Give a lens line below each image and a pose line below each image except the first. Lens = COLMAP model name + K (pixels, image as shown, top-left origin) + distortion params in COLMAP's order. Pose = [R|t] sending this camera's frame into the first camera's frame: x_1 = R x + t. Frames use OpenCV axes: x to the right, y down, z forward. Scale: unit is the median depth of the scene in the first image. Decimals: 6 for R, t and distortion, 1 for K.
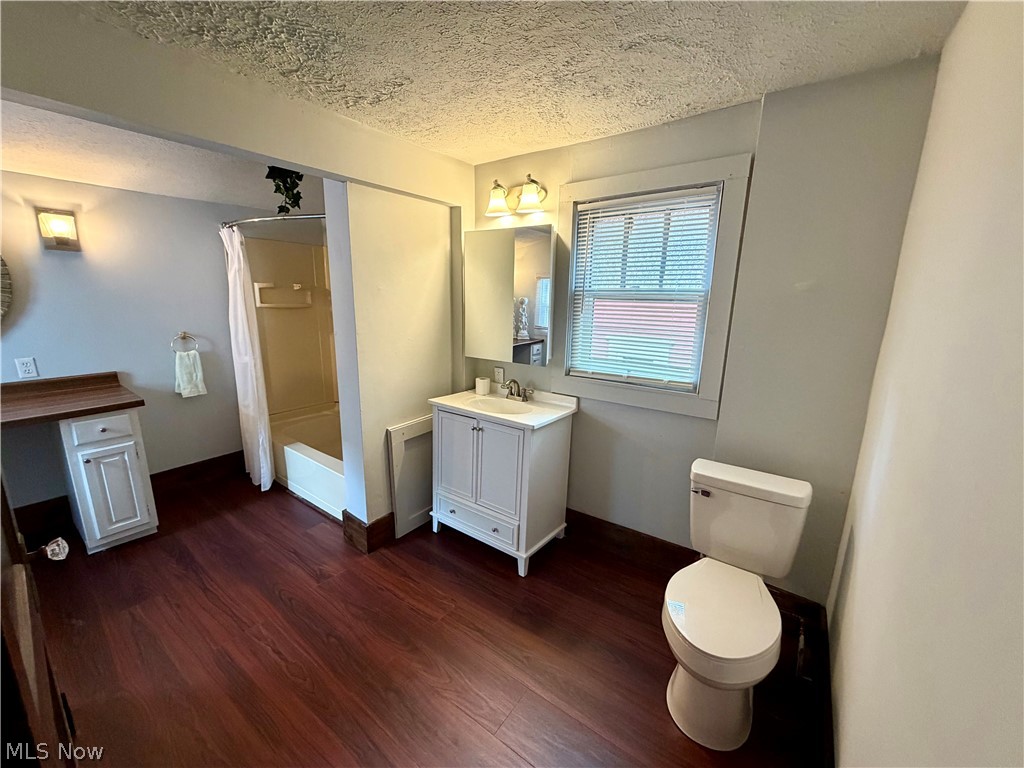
lens RADIAL K [[415.9, 0, 512.5], [0, 415.9, 385.9], [0, 0, 1]] dist [-0.000525, -0.000182]
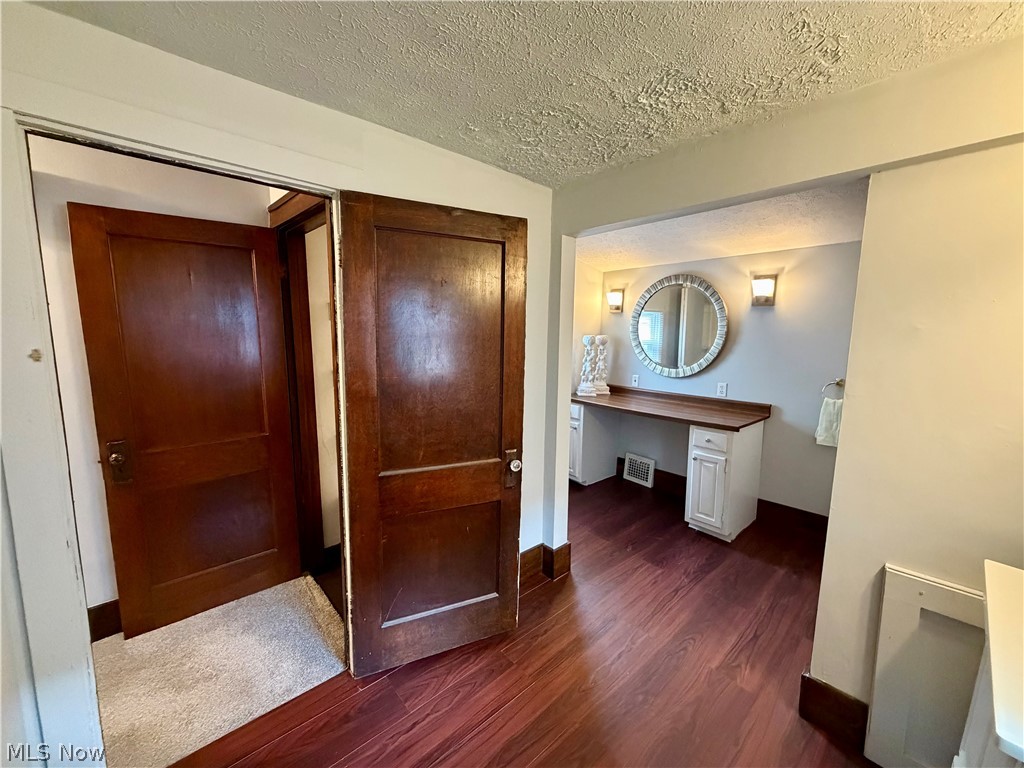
lens RADIAL K [[415.9, 0, 511.5], [0, 415.9, 383.1], [0, 0, 1]] dist [-0.000525, -0.000182]
pose [[-0.217430, 0.100414, -0.970897, 0.355745], [-0.227110, 0.962189, 0.150374, -0.109854], [0.949287, 0.253197, -0.186404, 0.547437]]
